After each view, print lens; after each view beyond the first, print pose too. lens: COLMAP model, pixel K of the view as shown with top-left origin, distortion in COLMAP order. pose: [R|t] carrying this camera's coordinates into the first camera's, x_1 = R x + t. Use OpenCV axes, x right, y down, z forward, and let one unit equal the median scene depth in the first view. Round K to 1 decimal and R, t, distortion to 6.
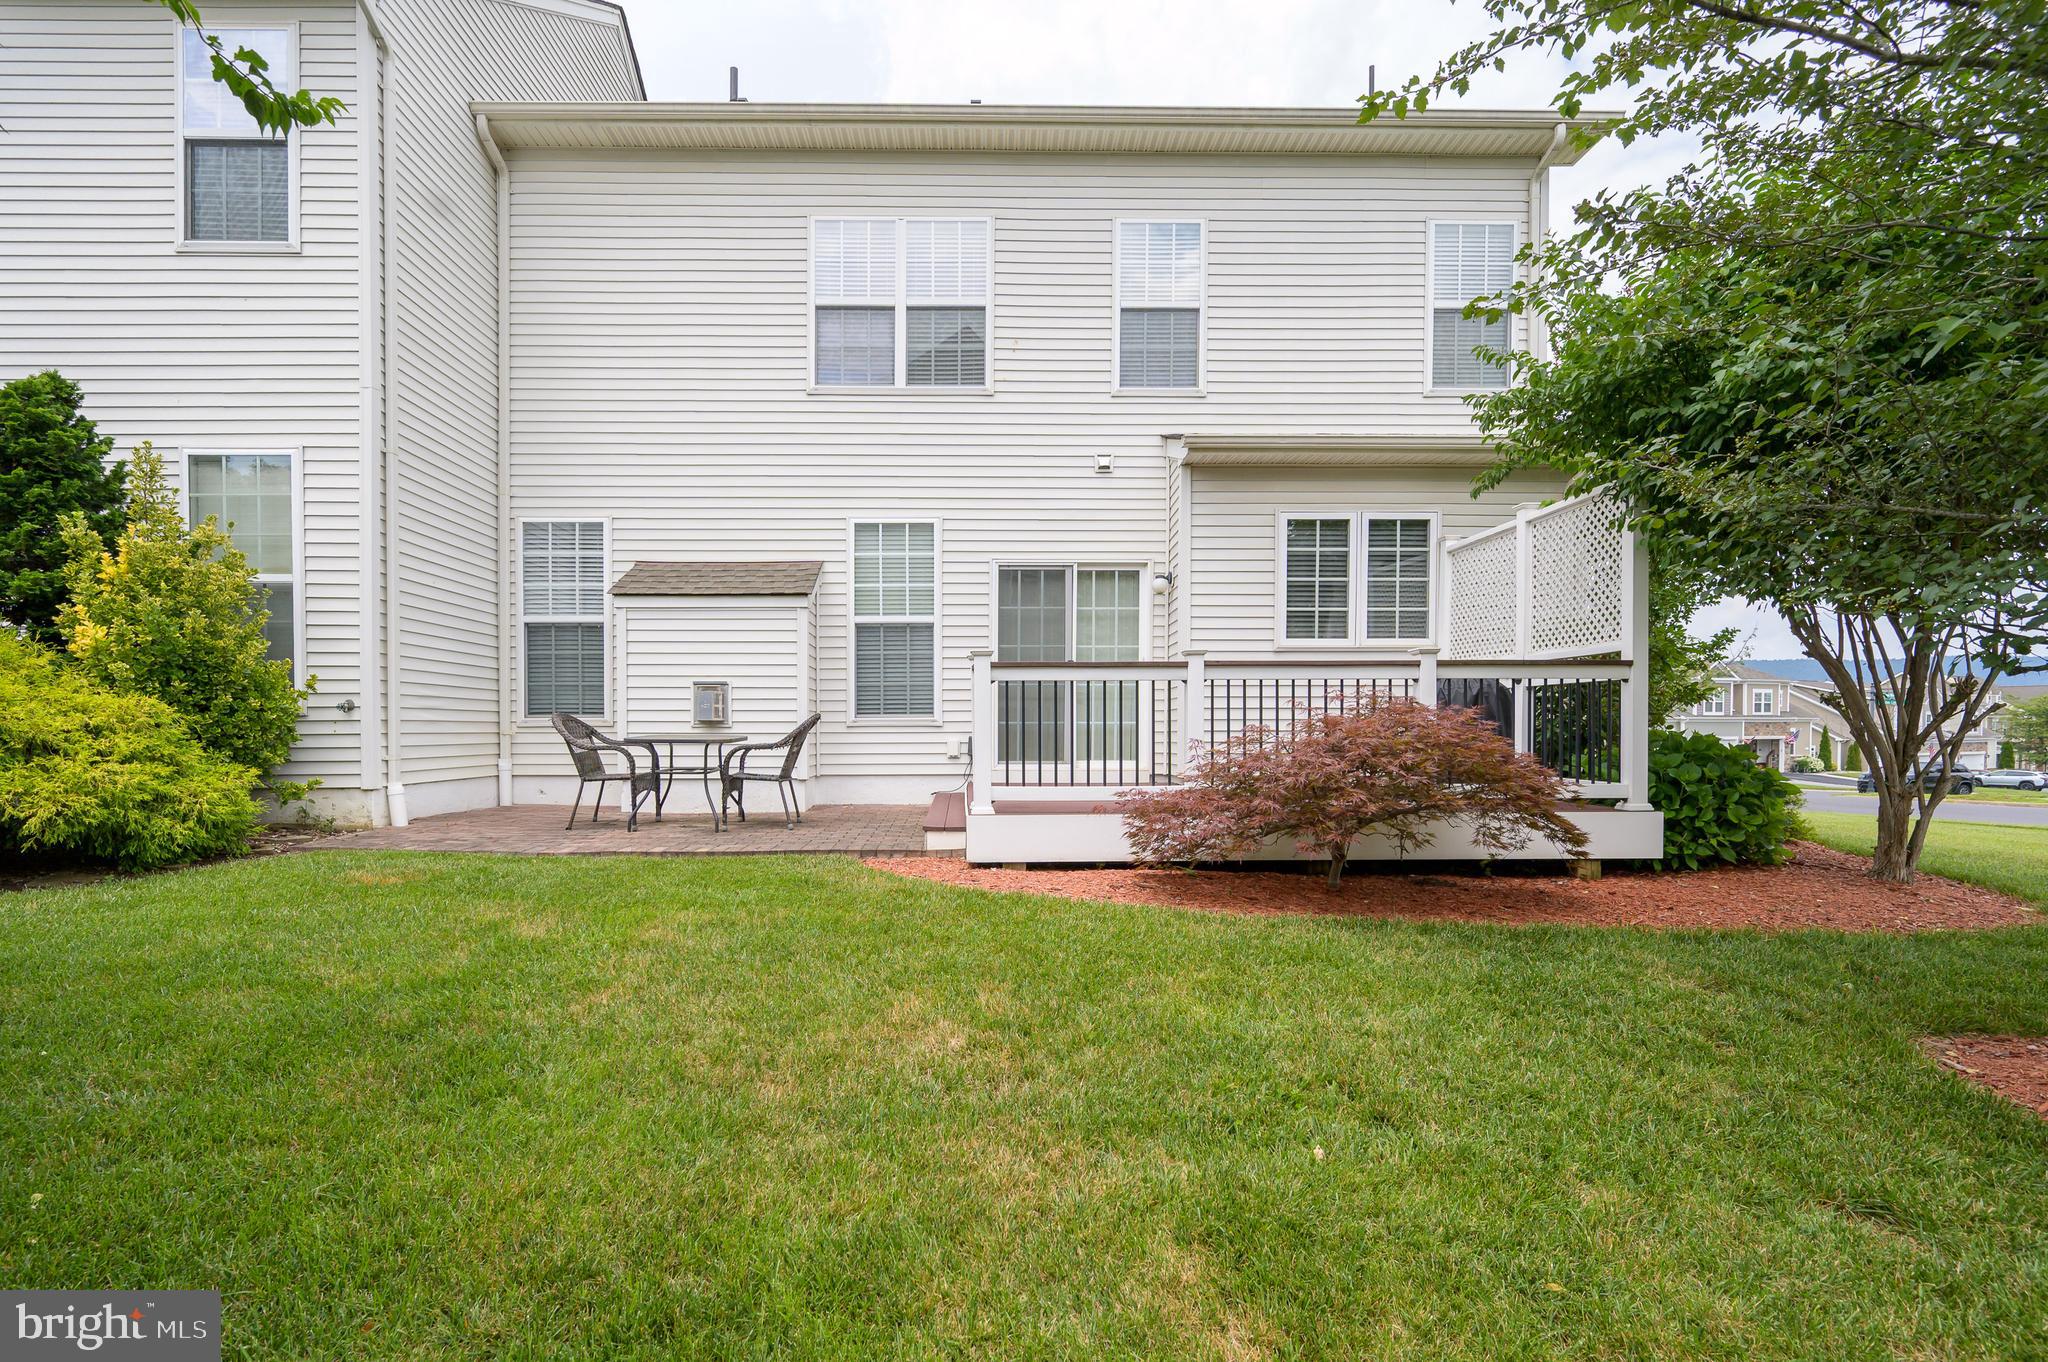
lens RADIAL K [[891.0, 0, 986.0], [0, 891.0, 748.9], [0, 0, 1]] dist [-0.002792, -0.000784]
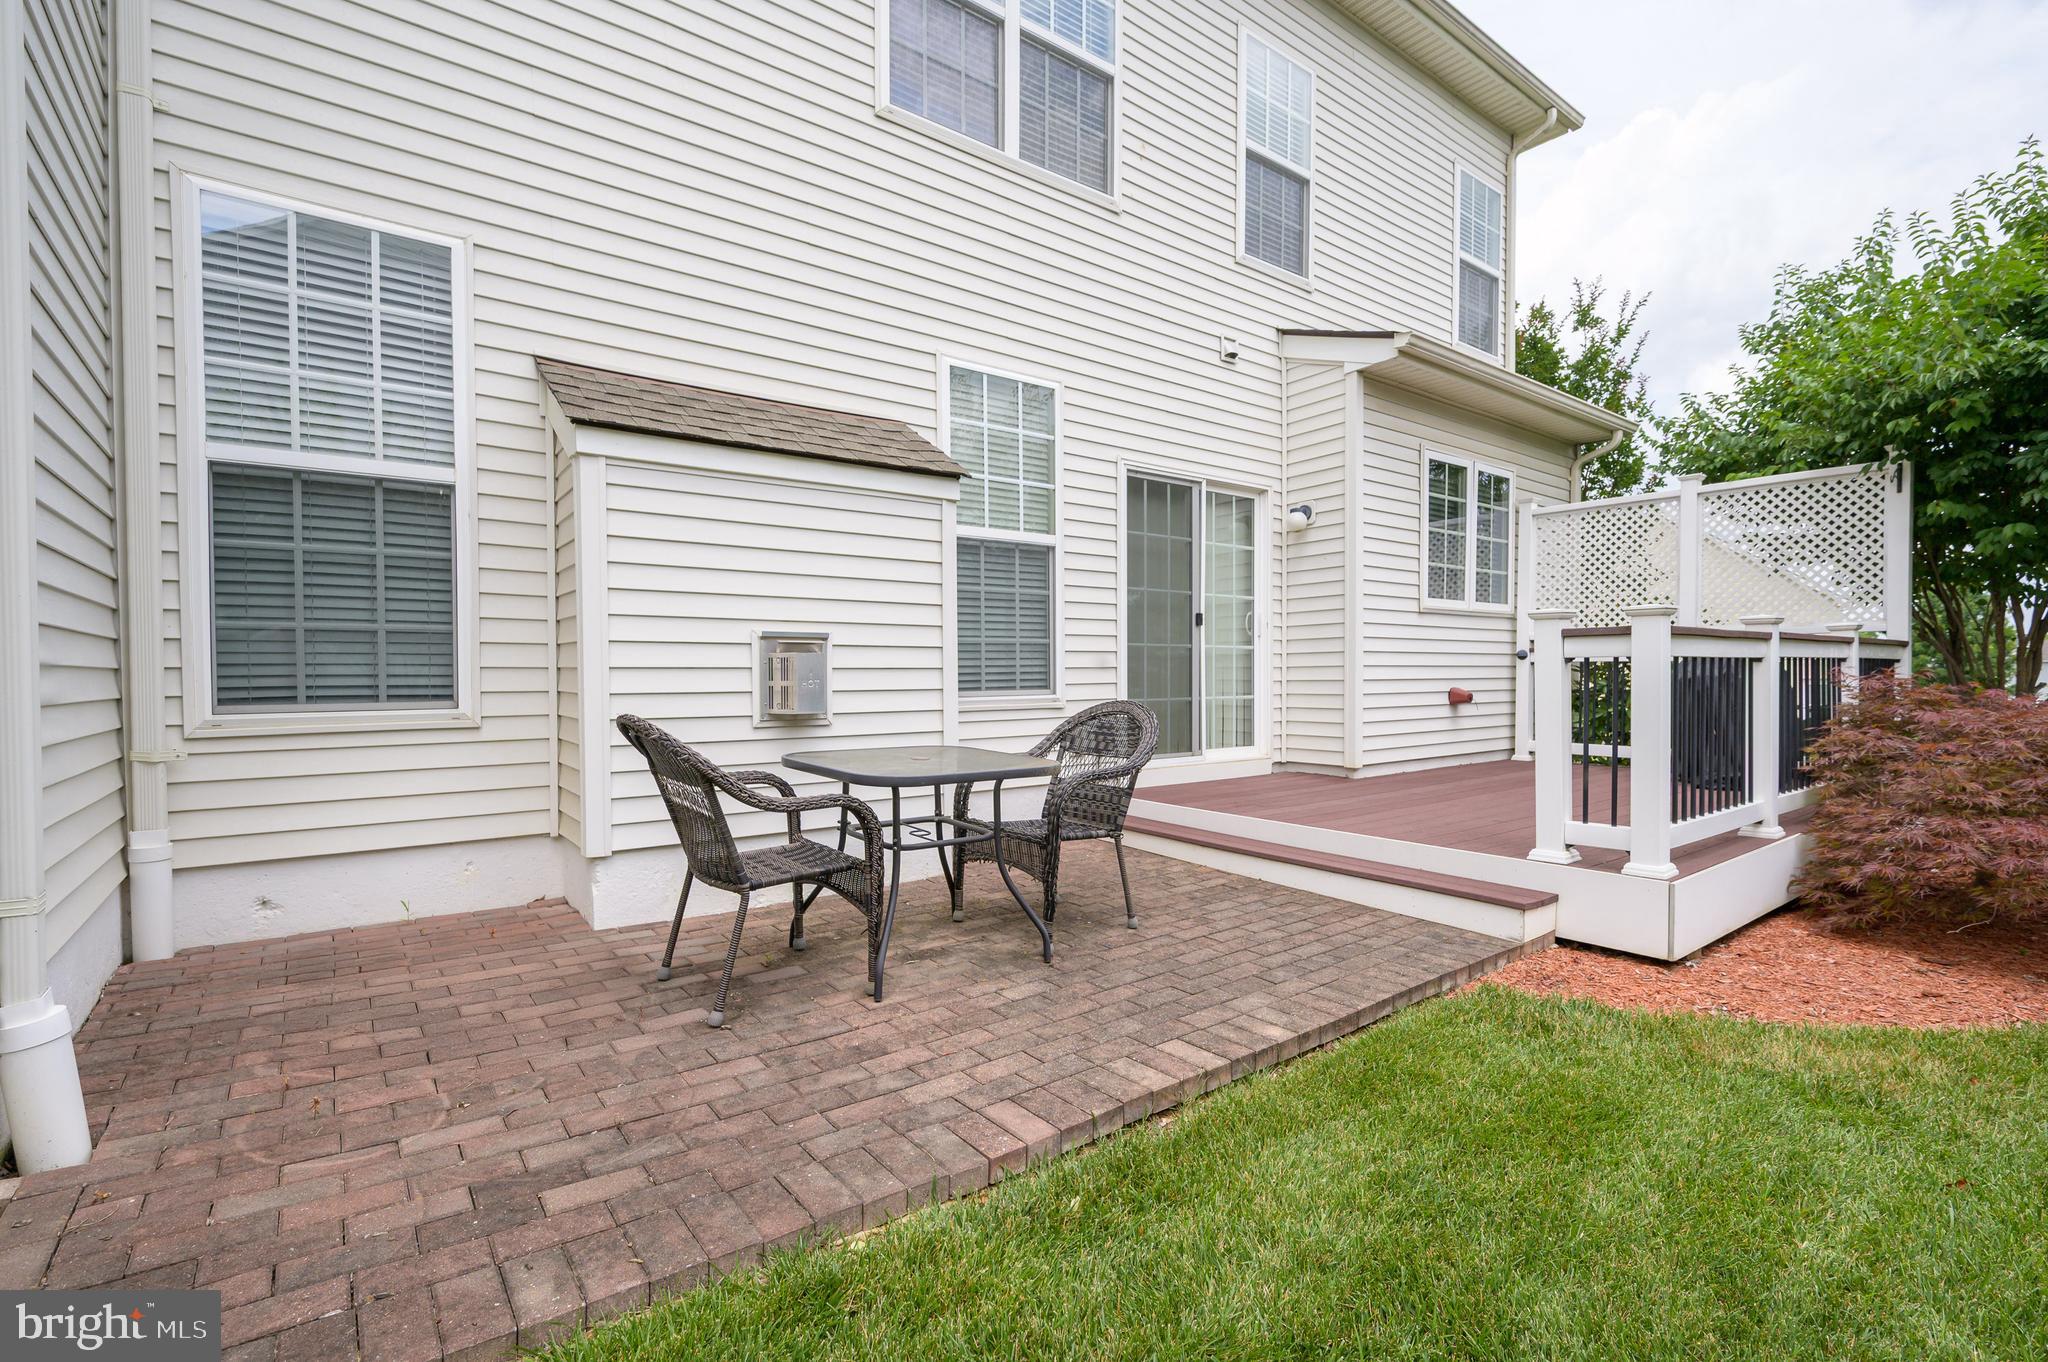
lens RADIAL K [[925.1, 0, 1028.4], [0, 925.1, 695.6], [0, 0, 1]] dist [-0.000354, 0.000129]
pose [[0.807289, -0.017078, 0.589910, -0.472969], [0.016633, 0.999843, 0.006183, -0.039620], [-0.589922, 0.004820, 0.807446, 0.483454]]
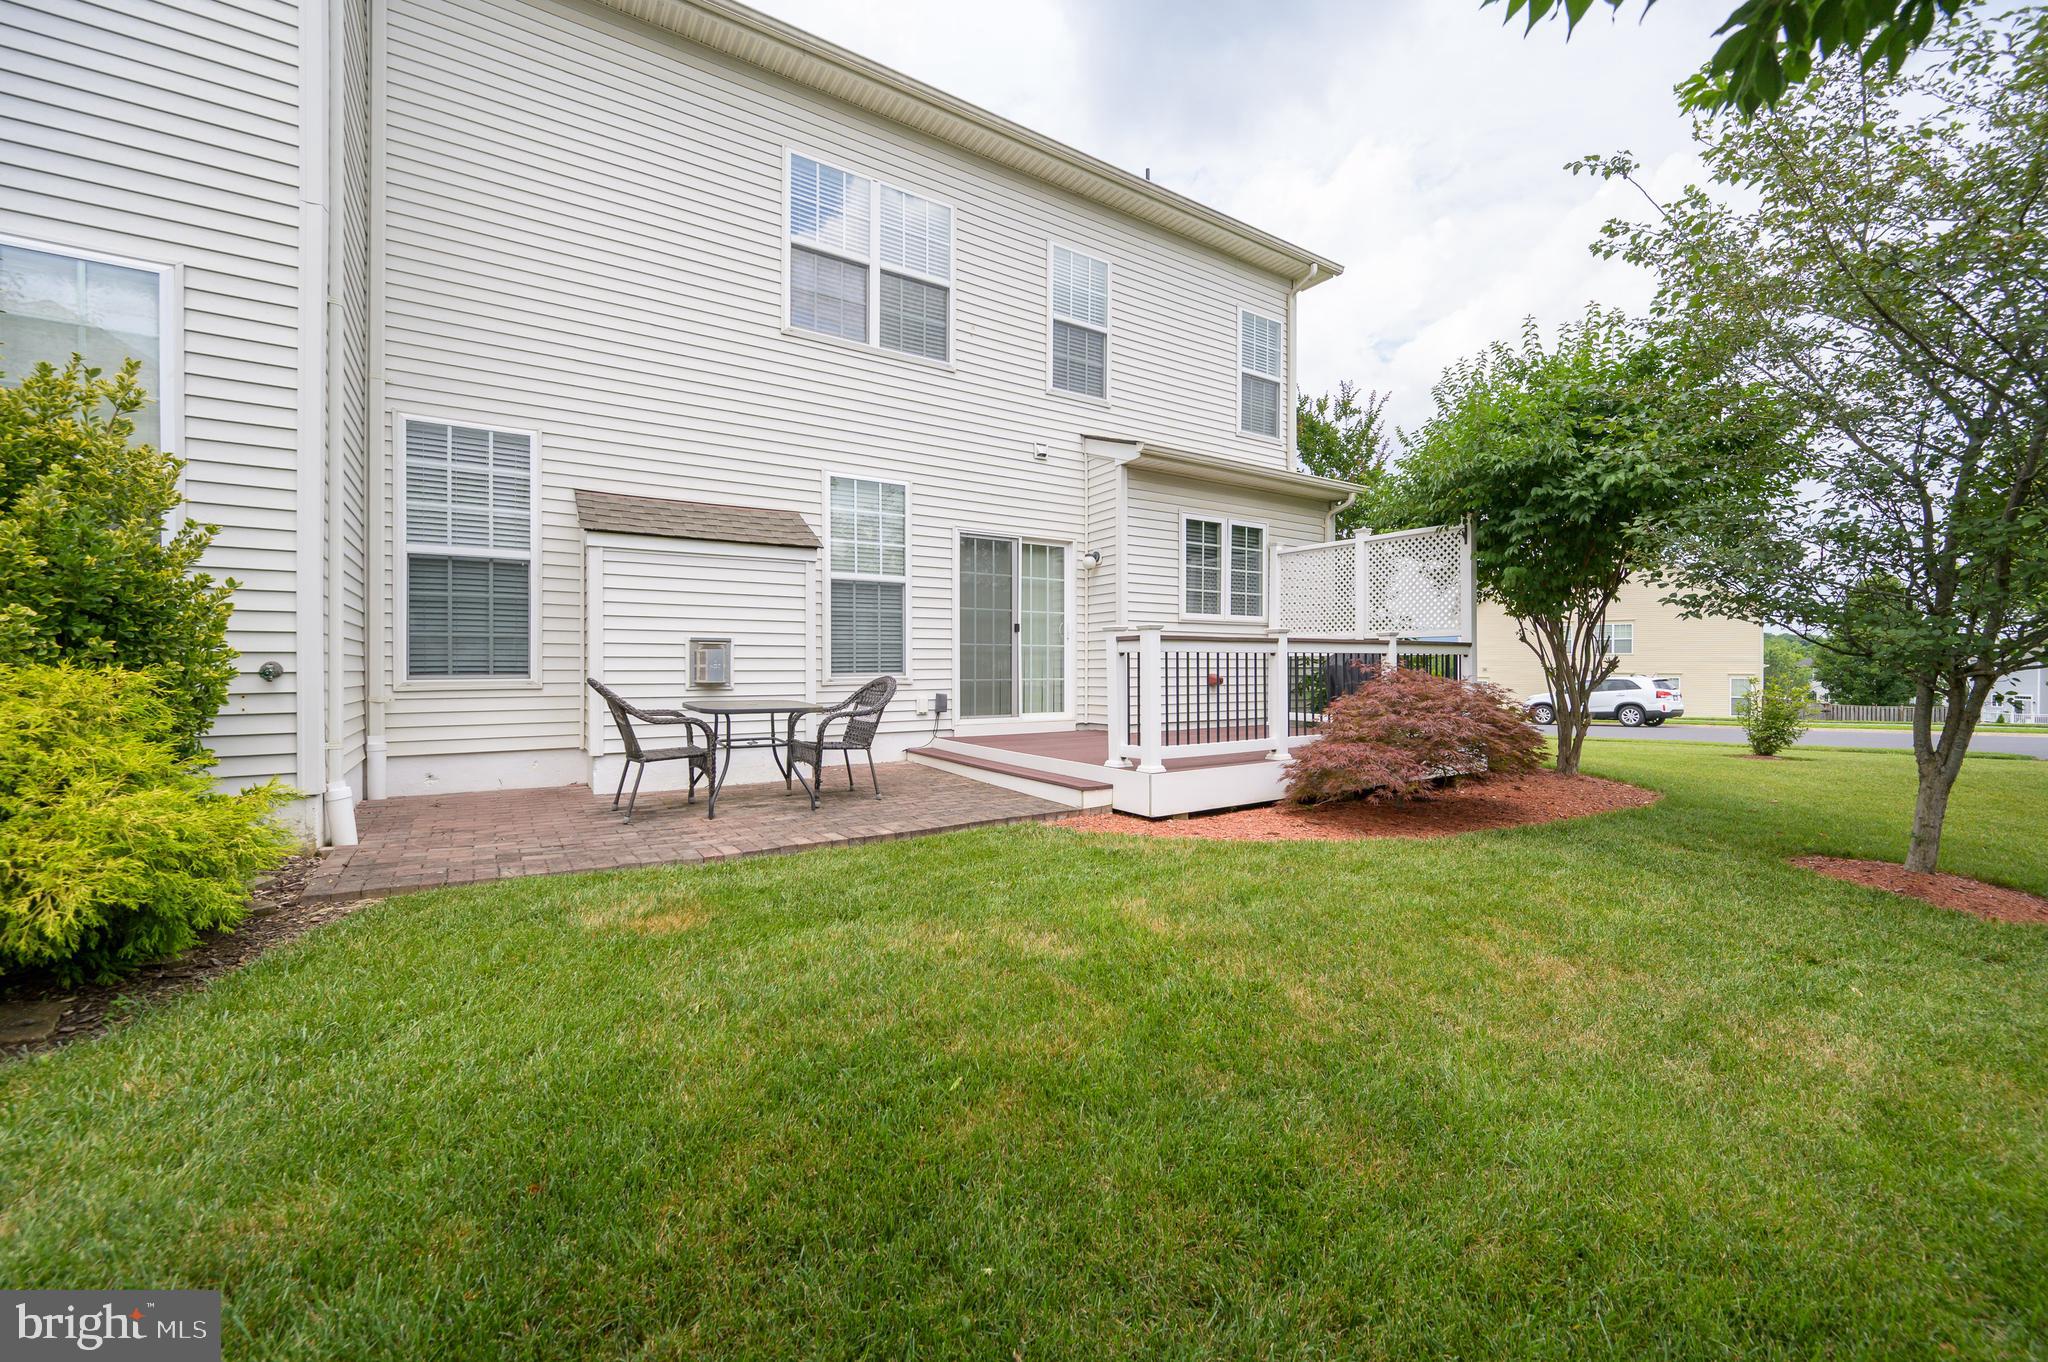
lens RADIAL K [[805.3, 0, 1022.1], [0, 805.3, 672.0], [0, 0, 1]] dist [-0.002434, 0.000073]
pose [[0.846904, -0.002866, 0.531738, -0.441984], [0.012208, 0.999827, -0.014055, -0.025496], [-0.531605, 0.018395, 0.846792, 0.151608]]
